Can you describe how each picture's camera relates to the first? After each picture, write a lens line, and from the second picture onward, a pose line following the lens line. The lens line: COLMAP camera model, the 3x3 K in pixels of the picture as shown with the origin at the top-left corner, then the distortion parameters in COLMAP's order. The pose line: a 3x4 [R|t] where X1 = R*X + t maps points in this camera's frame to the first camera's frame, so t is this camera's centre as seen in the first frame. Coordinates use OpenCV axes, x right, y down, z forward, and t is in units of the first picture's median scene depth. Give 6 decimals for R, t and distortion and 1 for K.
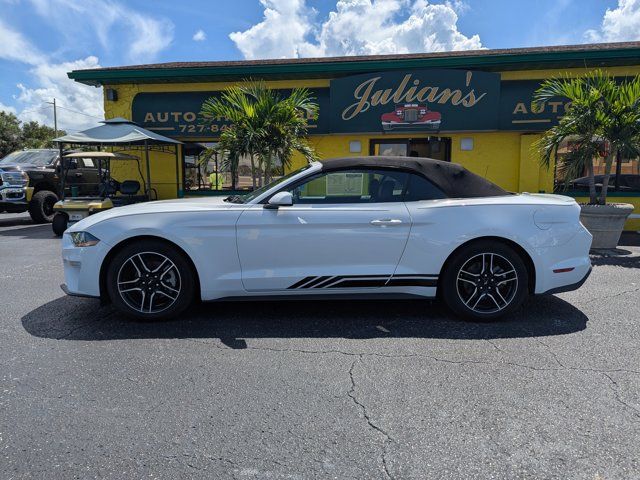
lens RADIAL K [[488.2, 0, 320.4], [0, 488.2, 239.0], [0, 0, 1]] dist [0.062590, -0.052961]
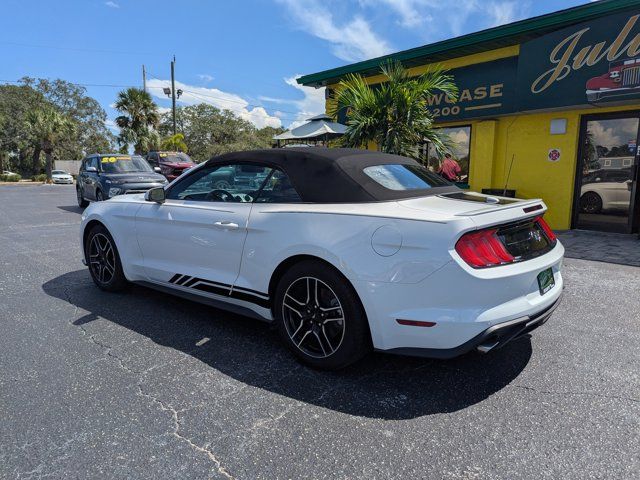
lens RADIAL K [[488.2, 0, 320.4], [0, 488.2, 241.4], [0, 0, 1]] dist [0.062590, -0.052961]
pose [[0.719304, 0.102681, -0.687065, 0.388377], [-0.081199, 0.994664, 0.063642, -0.033921], [0.689934, 0.010011, 0.723803, 0.213140]]
